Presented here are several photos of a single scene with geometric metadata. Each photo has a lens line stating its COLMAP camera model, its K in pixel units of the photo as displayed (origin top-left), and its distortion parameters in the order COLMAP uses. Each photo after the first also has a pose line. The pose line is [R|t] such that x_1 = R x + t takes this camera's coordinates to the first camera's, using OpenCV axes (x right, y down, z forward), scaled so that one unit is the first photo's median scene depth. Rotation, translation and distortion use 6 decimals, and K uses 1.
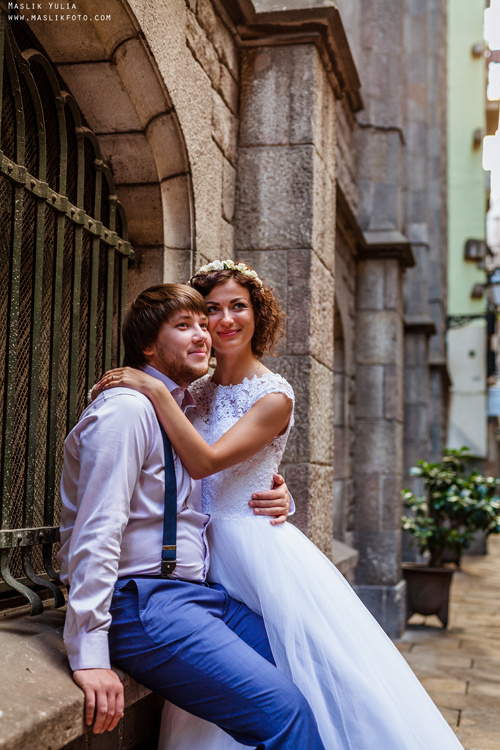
lens RADIAL K [[1039.4, 0, 250.0], [0, 1039.4, 375.0], [0, 0, 1]] dist [-0.009251, 0.011367]
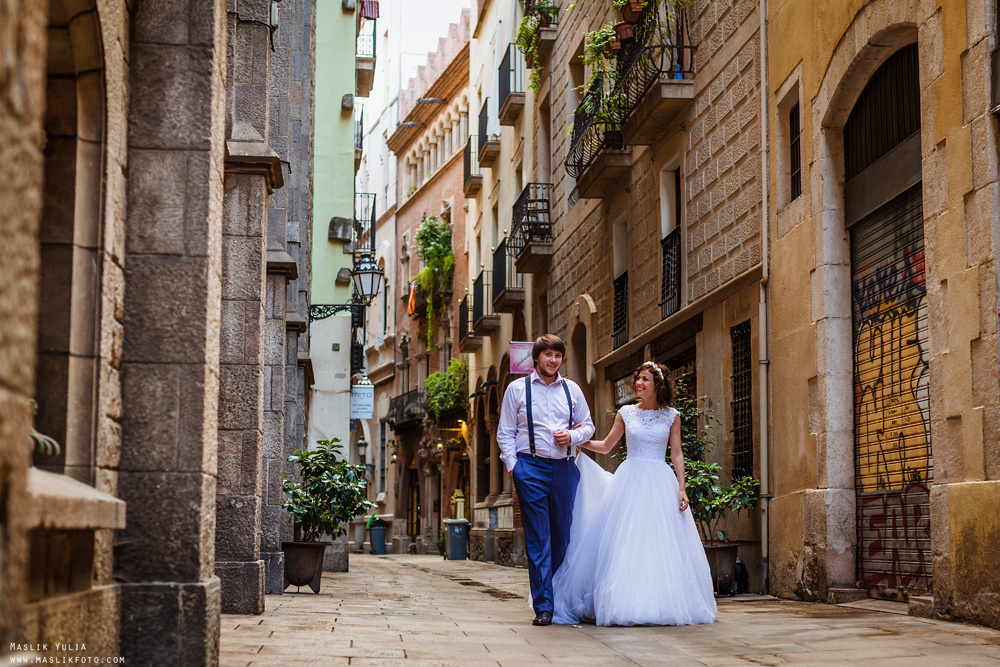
lens RADIAL K [[1522.2, 0, 549.9], [0, 1522.2, 368.5], [0, 0, 1]] dist [-0.005414, -0.012623]
pose [[0.936457, 0.020516, 0.350182, -0.351066], [-0.021119, 0.999775, -0.002096, -0.017923], [-0.350146, -0.005433, 0.936679, -1.415420]]
